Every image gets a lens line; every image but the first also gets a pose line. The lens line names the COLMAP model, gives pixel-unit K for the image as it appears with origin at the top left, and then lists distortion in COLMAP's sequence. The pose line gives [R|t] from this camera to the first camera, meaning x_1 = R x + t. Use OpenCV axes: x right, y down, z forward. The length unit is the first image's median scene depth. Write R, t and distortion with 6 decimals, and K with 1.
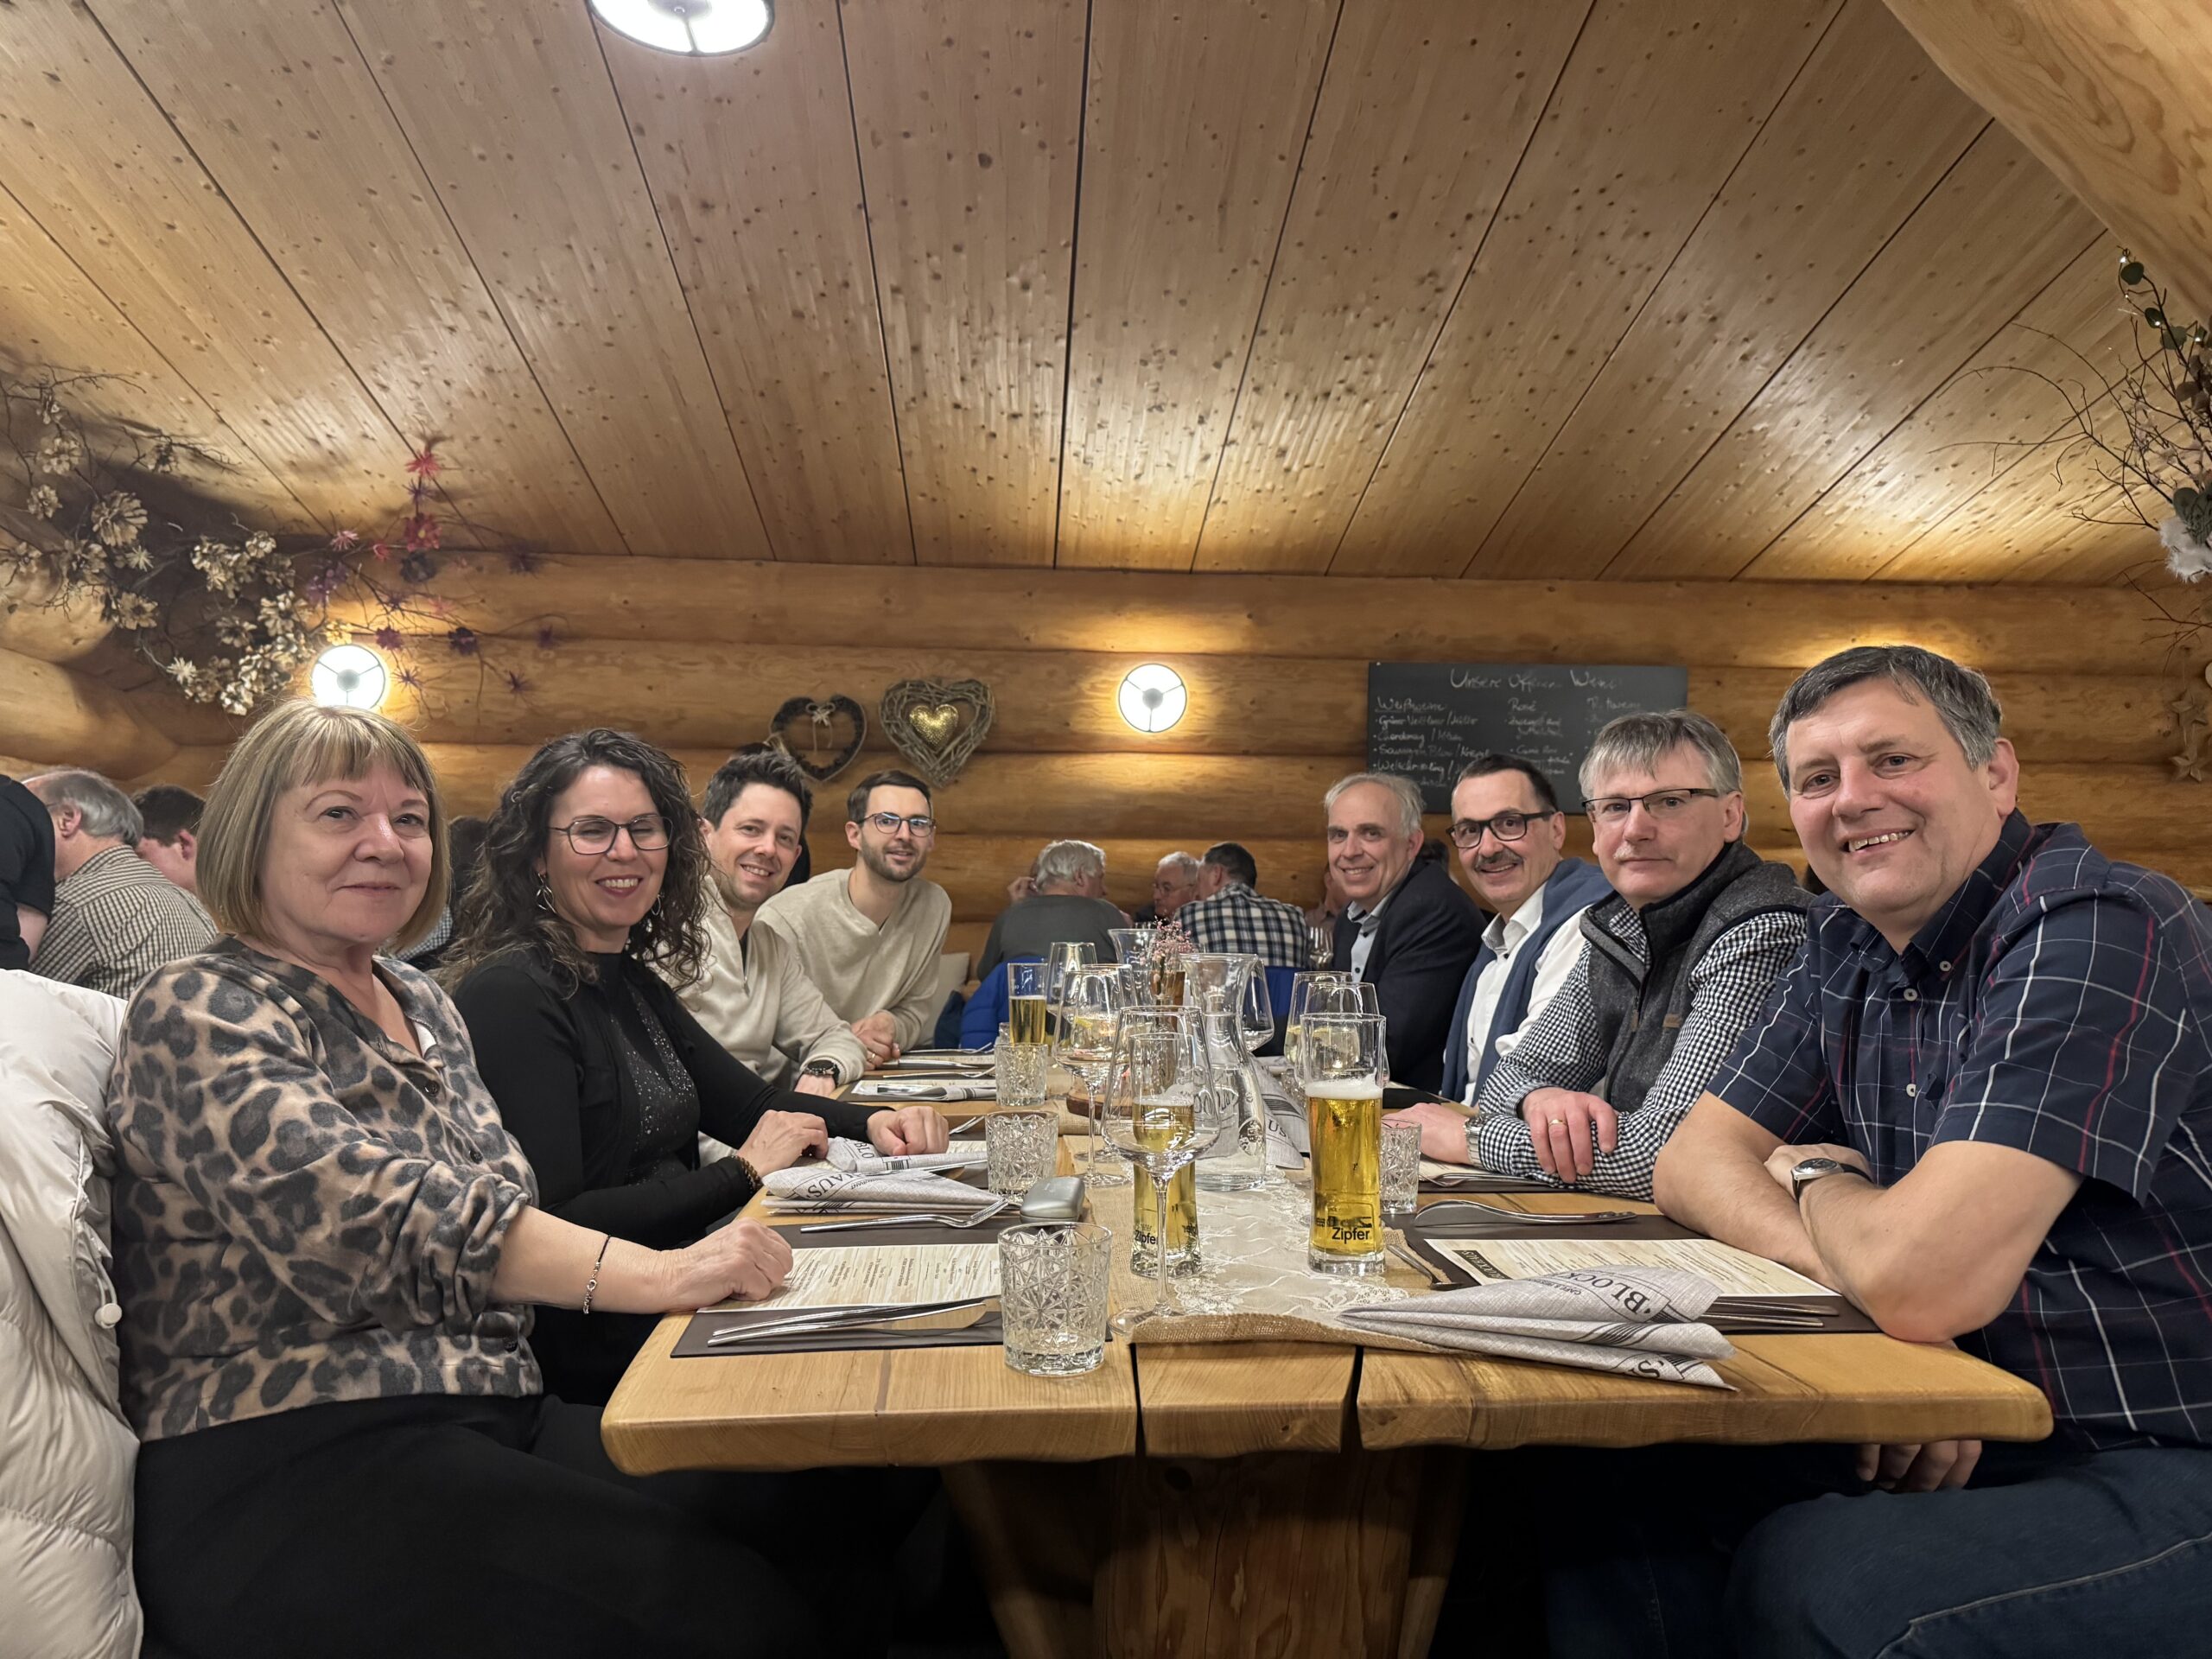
lens RADIAL K [[1529.9, 0, 1105.0], [0, 1529.9, 831.9], [0, 0, 1]] dist [0.031645, -0.031294]
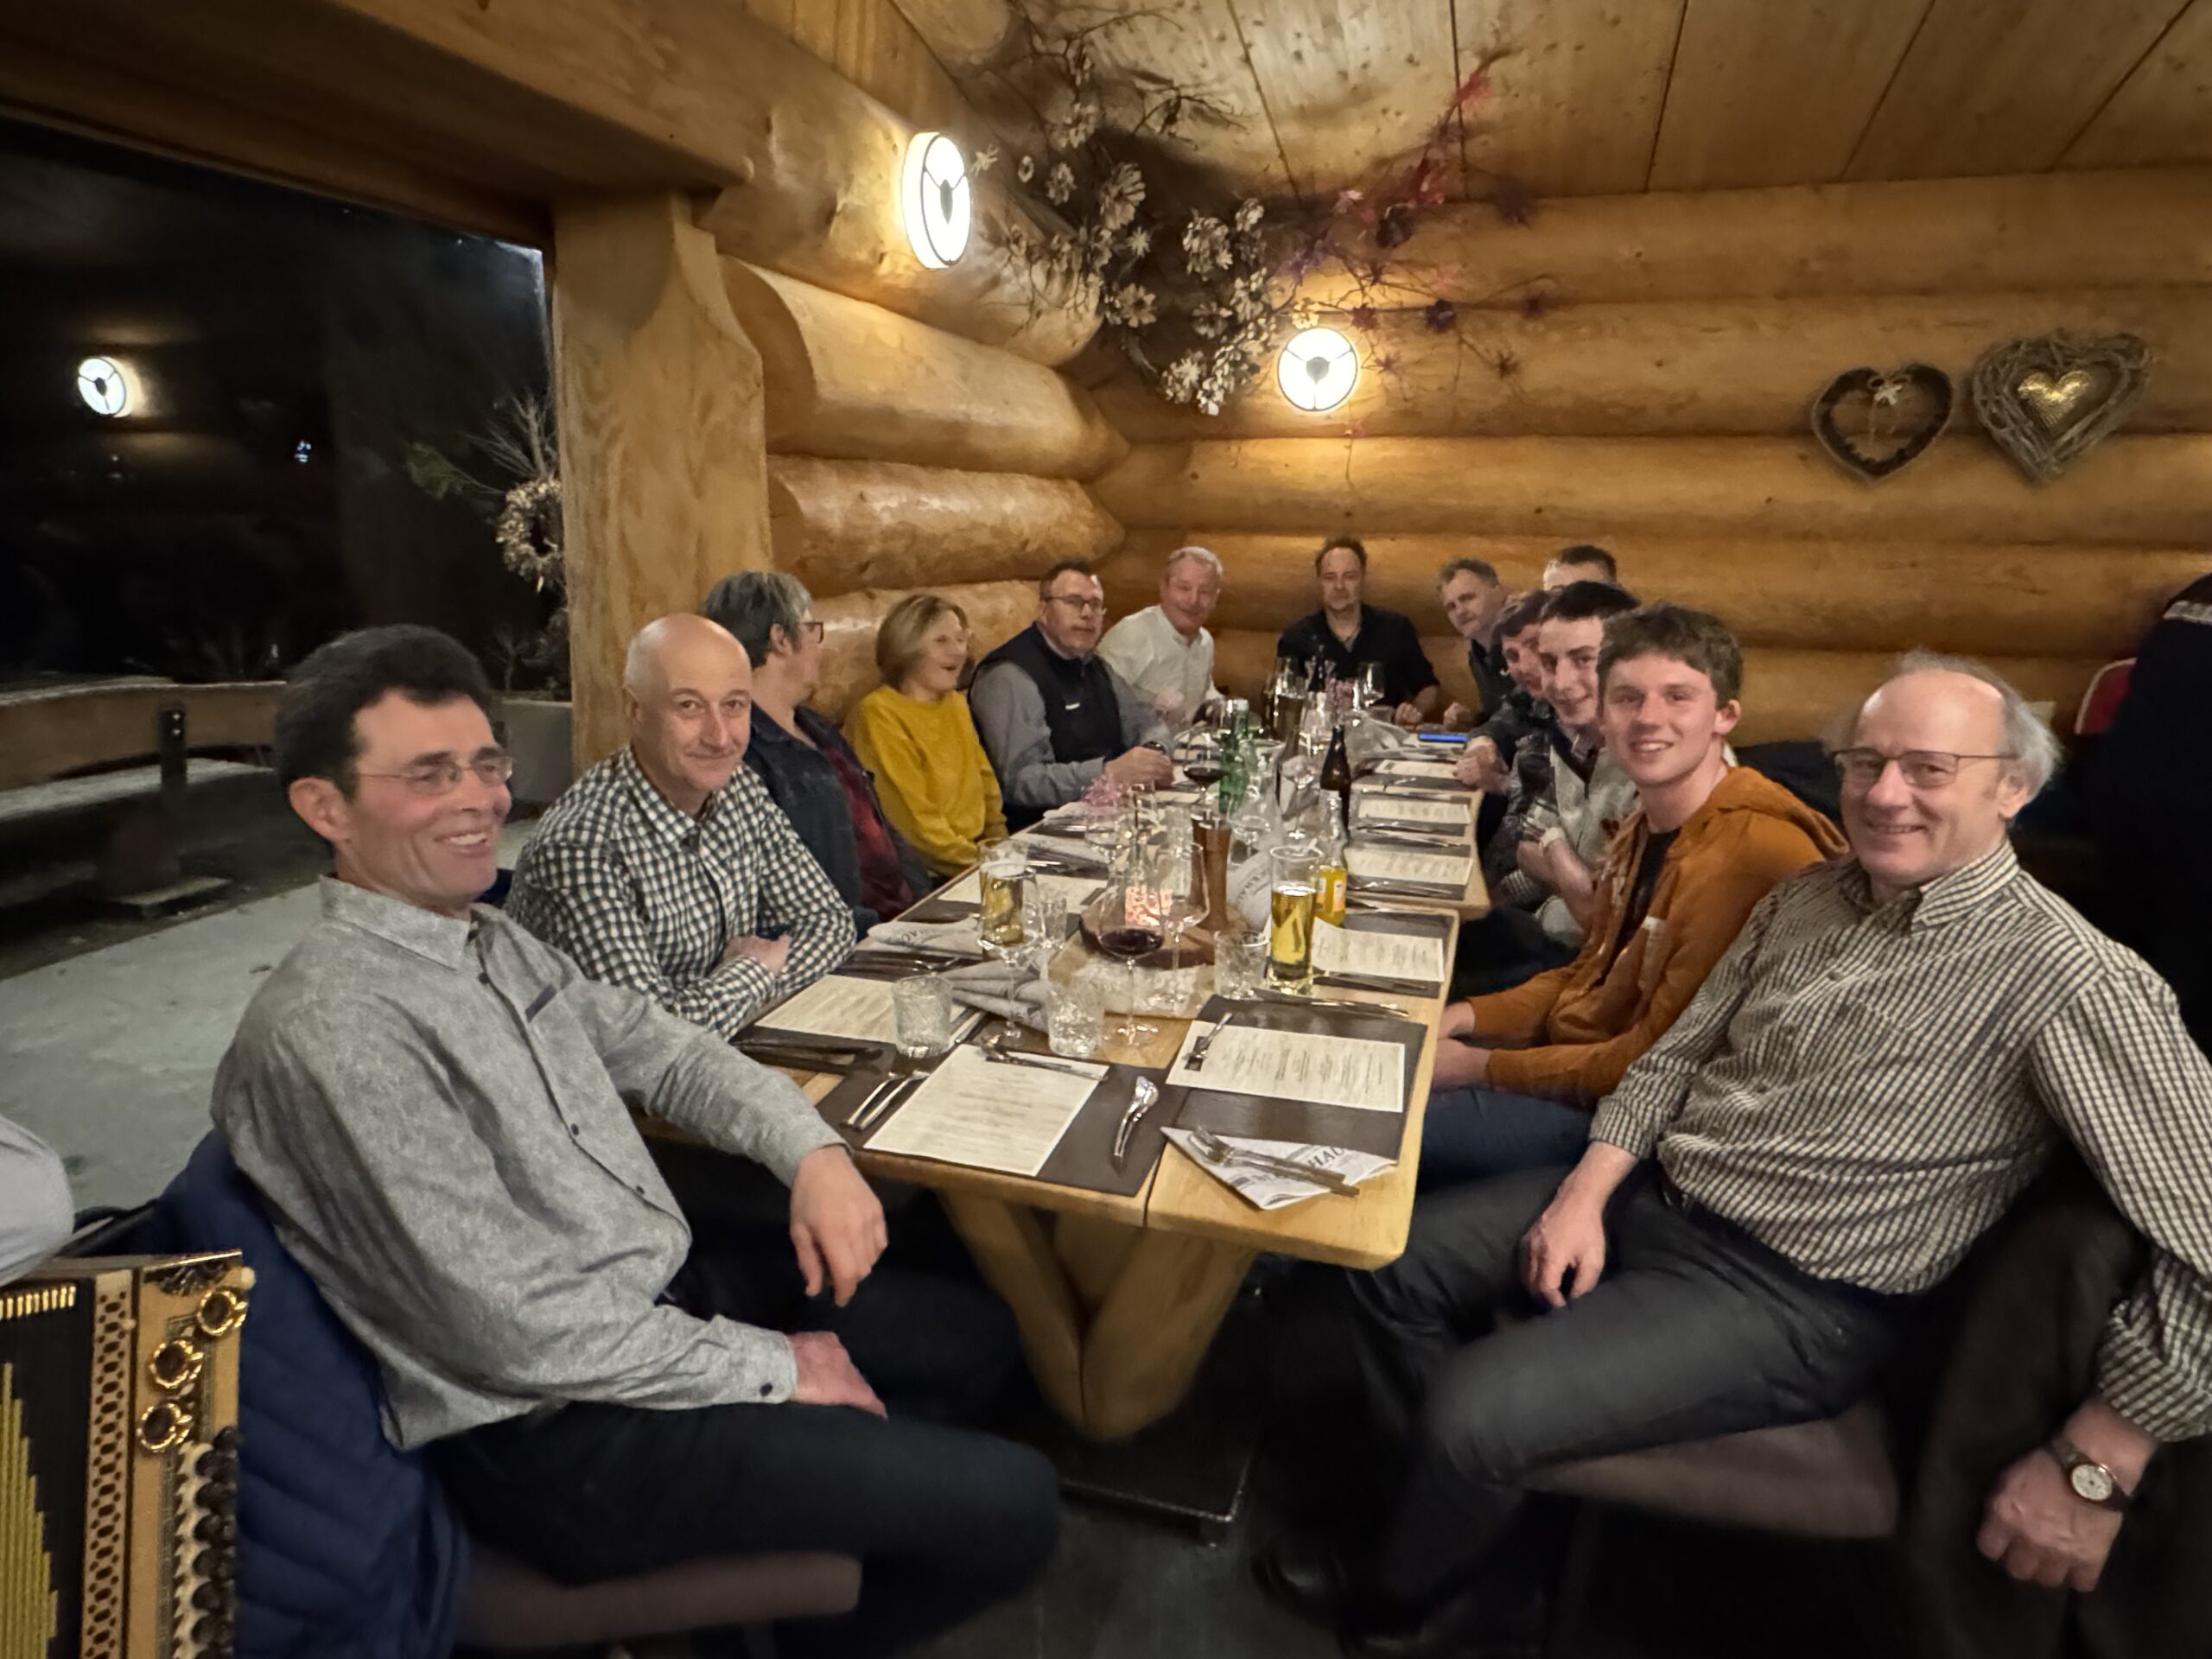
lens RADIAL K [[1329.2, 0, 1100.8], [0, 1329.2, 834.9], [0, 0, 1]] dist [0.009651, 0.000583]
pose [[0.933097, 0.086742, -0.349008, -0.316238], [0.014570, 0.960560, 0.277690, -0.055366], [0.359330, -0.264197, 0.895032, 0.179754]]
